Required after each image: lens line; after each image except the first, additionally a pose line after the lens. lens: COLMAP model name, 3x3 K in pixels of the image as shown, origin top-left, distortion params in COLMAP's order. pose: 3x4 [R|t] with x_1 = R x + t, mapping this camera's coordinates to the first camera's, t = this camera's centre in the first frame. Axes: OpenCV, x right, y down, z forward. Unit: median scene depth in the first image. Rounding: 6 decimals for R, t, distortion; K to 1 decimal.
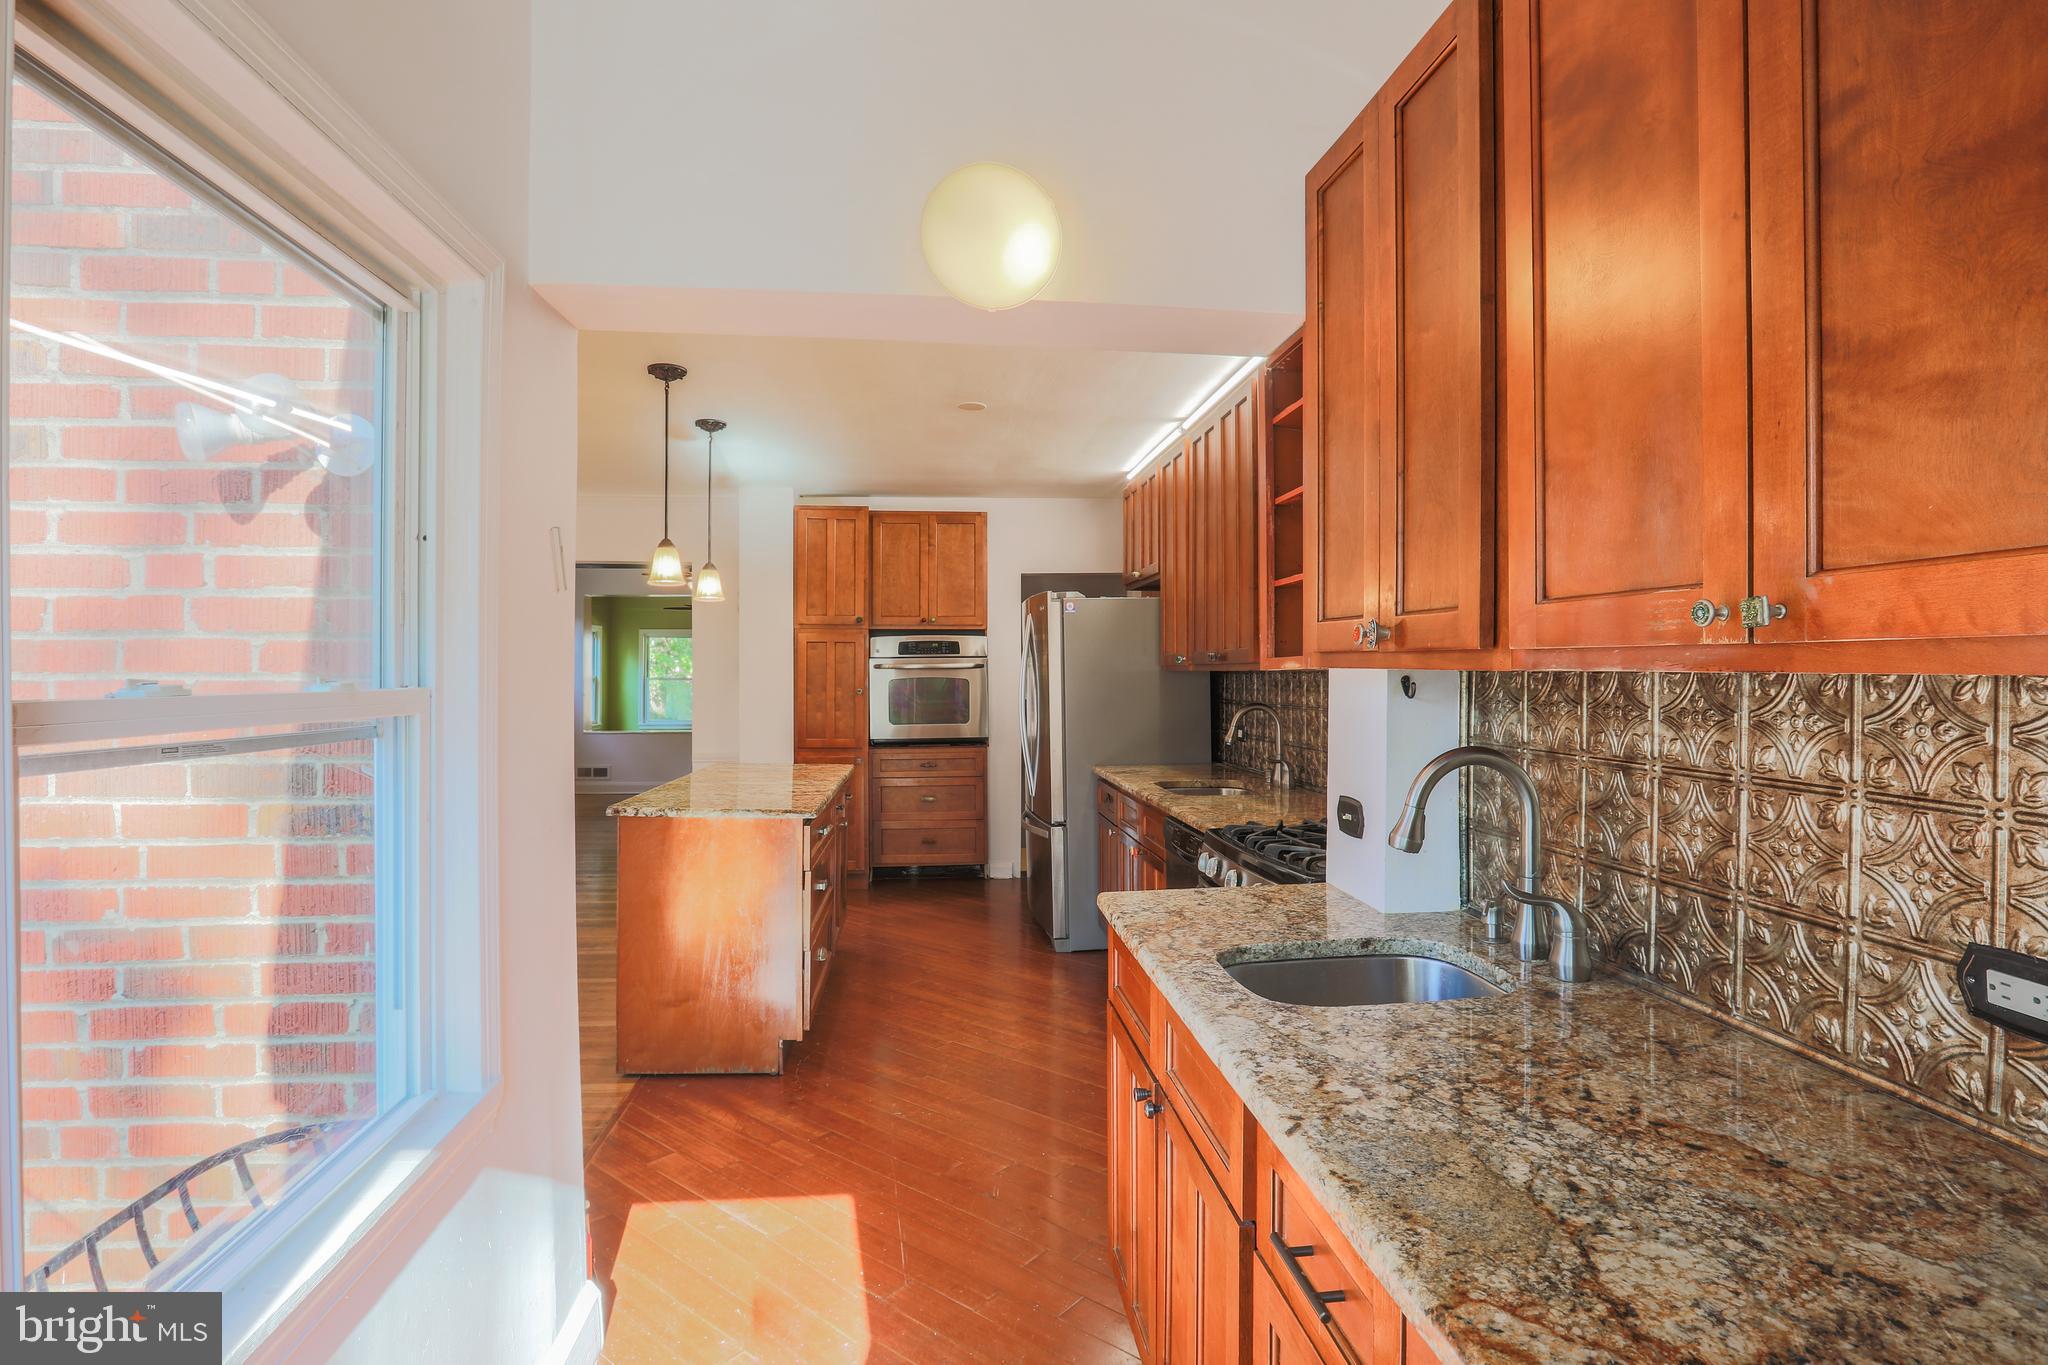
lens RADIAL K [[997.3, 0, 1015.6], [0, 997.3, 680.2], [0, 0, 1]] dist [-0.052931, 0.013040]
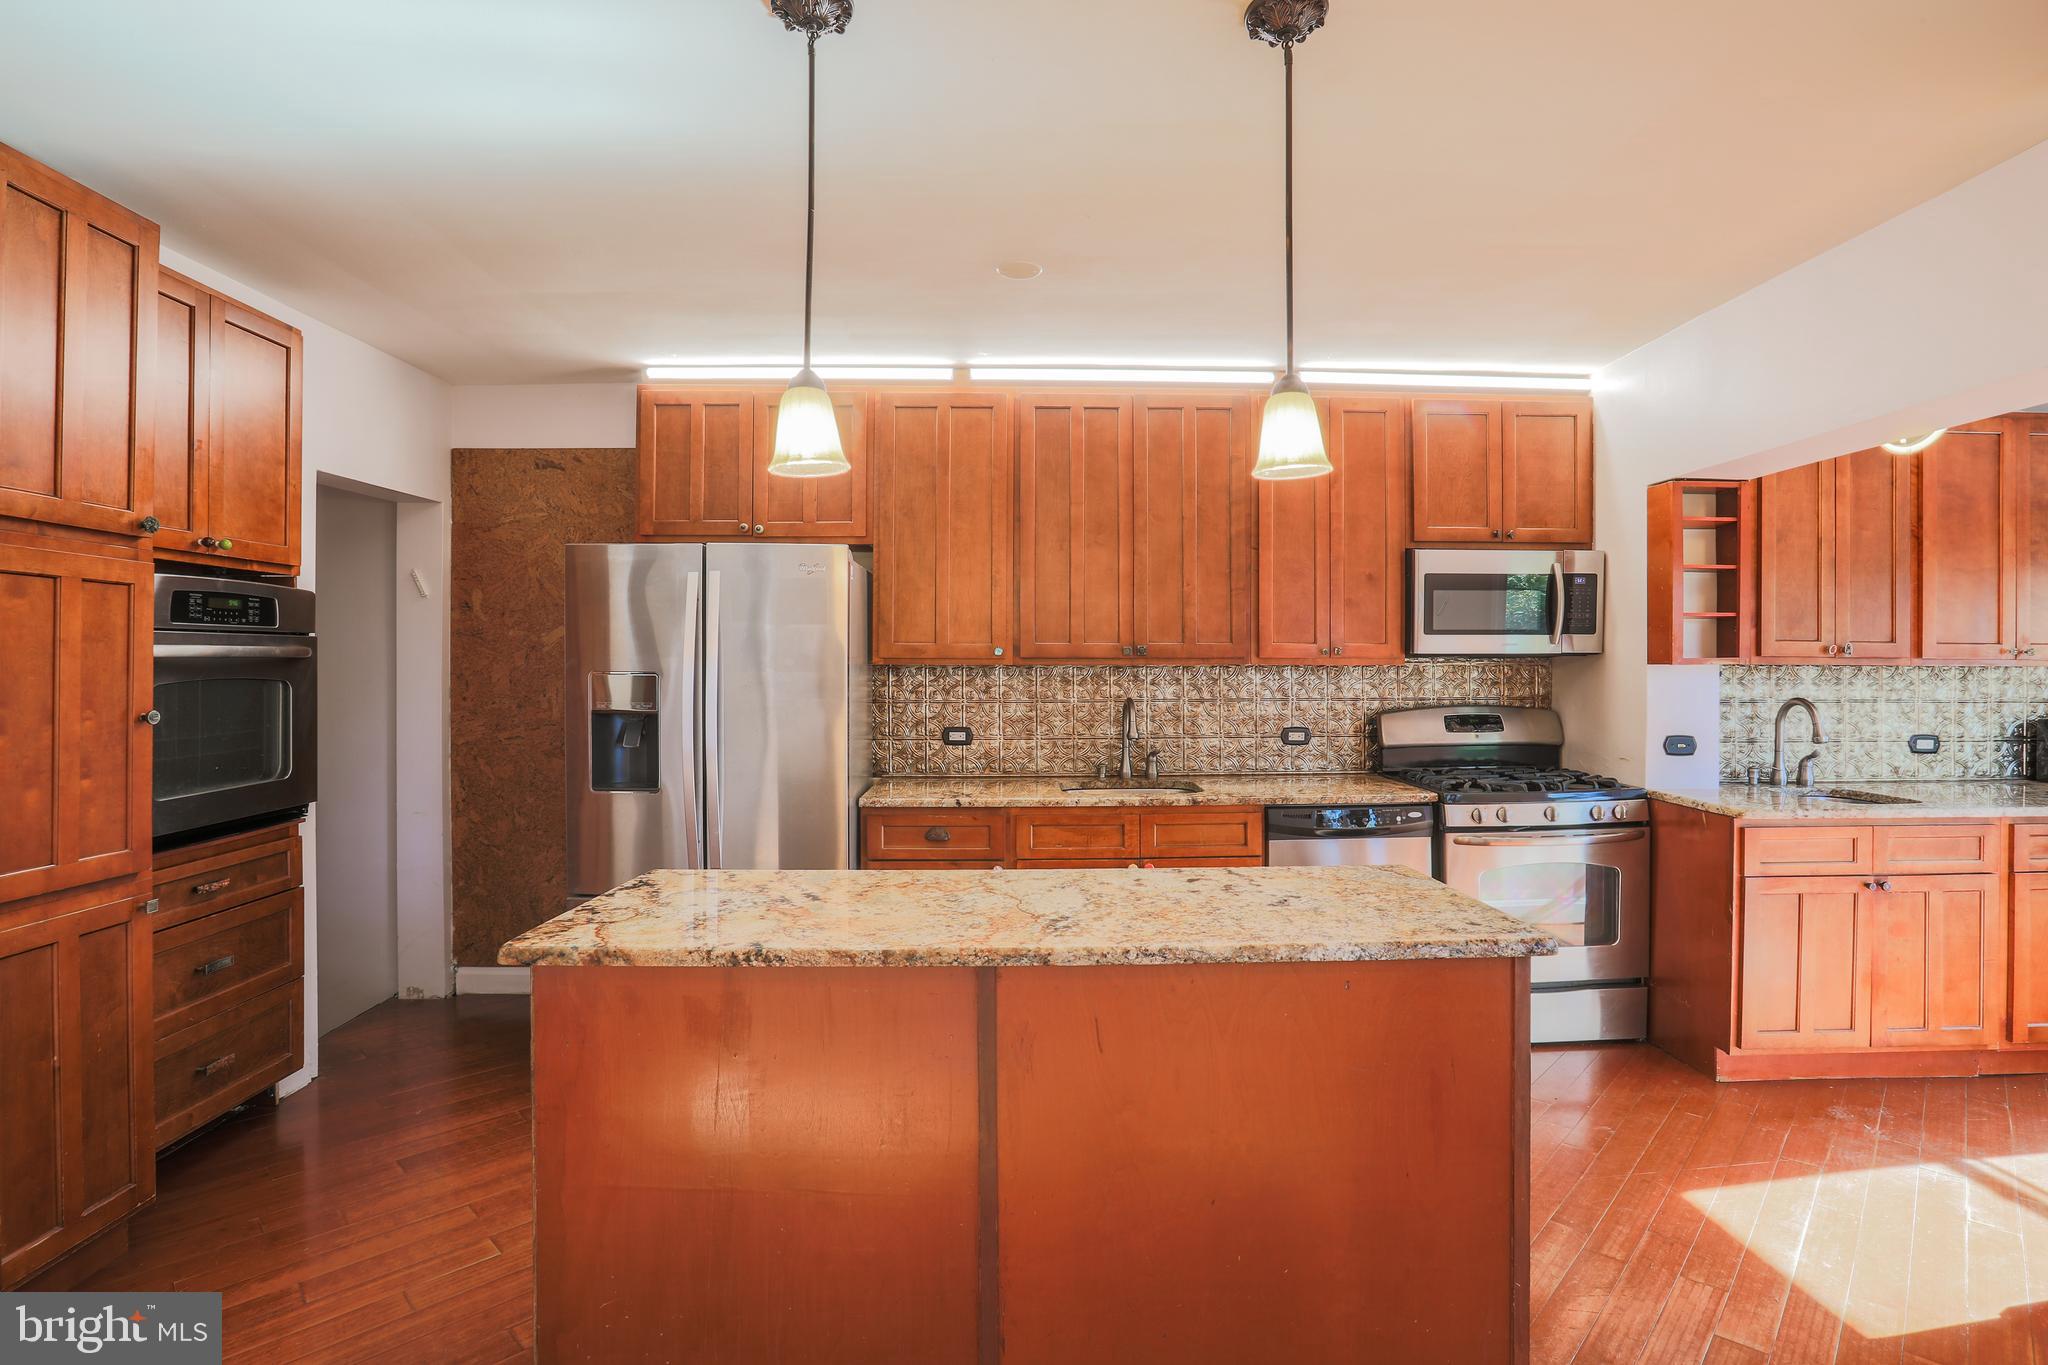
lens RADIAL K [[997.3, 0, 1051.4], [0, 997.3, 664.2], [0, 0, 1]] dist [-0.052931, 0.013040]
pose [[0.071767, 0.002194, 0.997419, -0.486853], [0.007877, 0.999965, -0.002767, -0.005273], [-0.997390, 0.008055, 0.071747, 0.638529]]
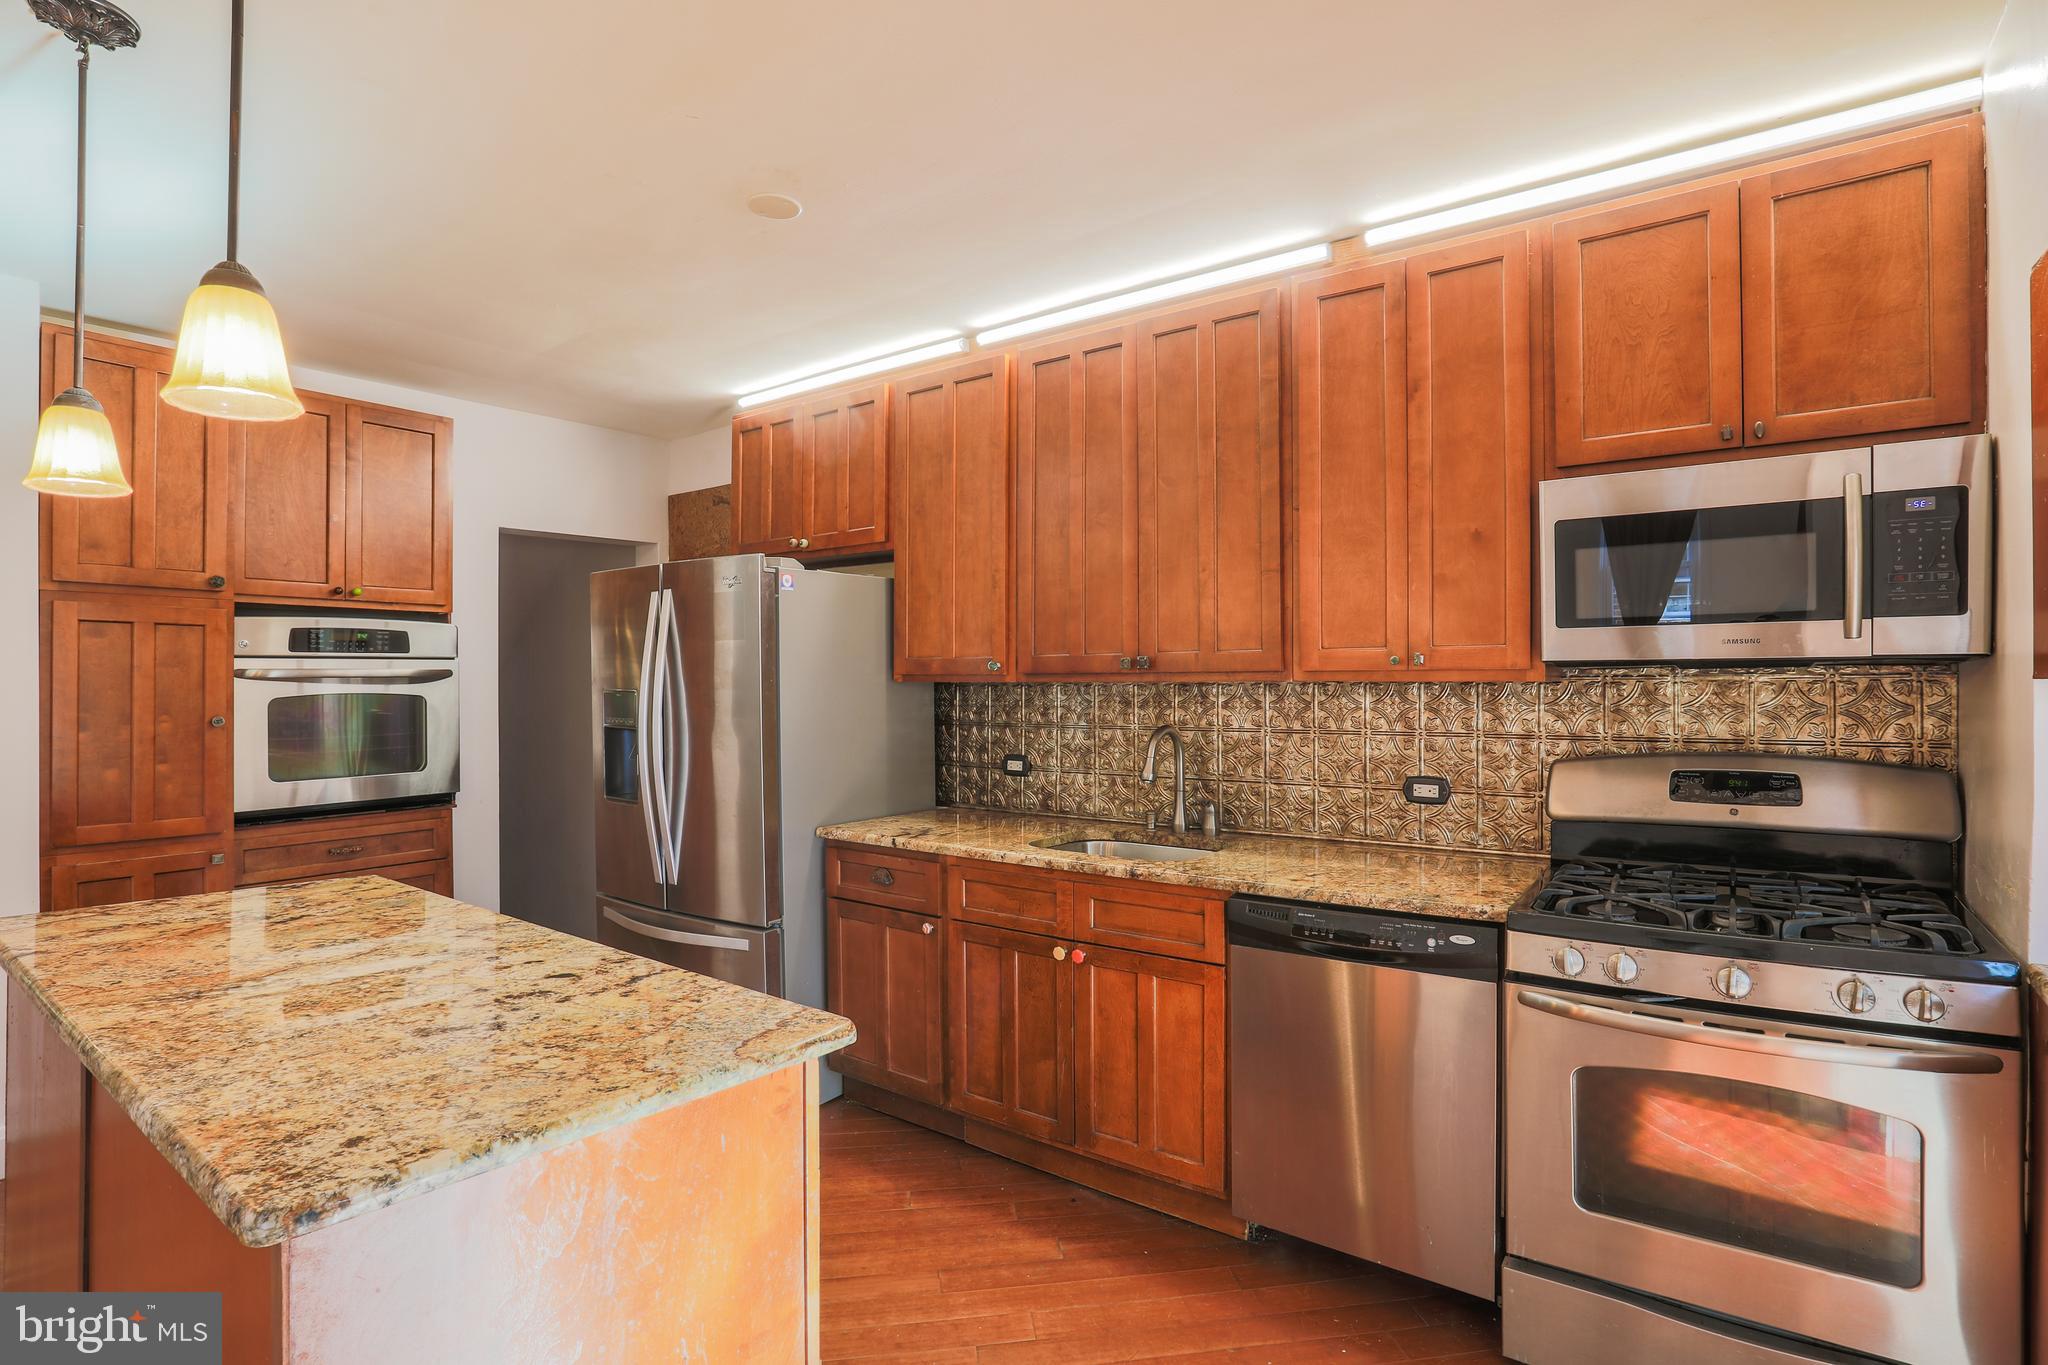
lens RADIAL K [[997.3, 0, 1050.4], [0, 997.3, 681.9], [0, 0, 1]] dist [-0.052931, 0.013040]
pose [[0.665748, 0.000850, 0.746177, -0.240018], [0.006681, 0.999952, -0.007099, -0.003024], [-0.746147, 0.009712, 0.665710, 0.354684]]
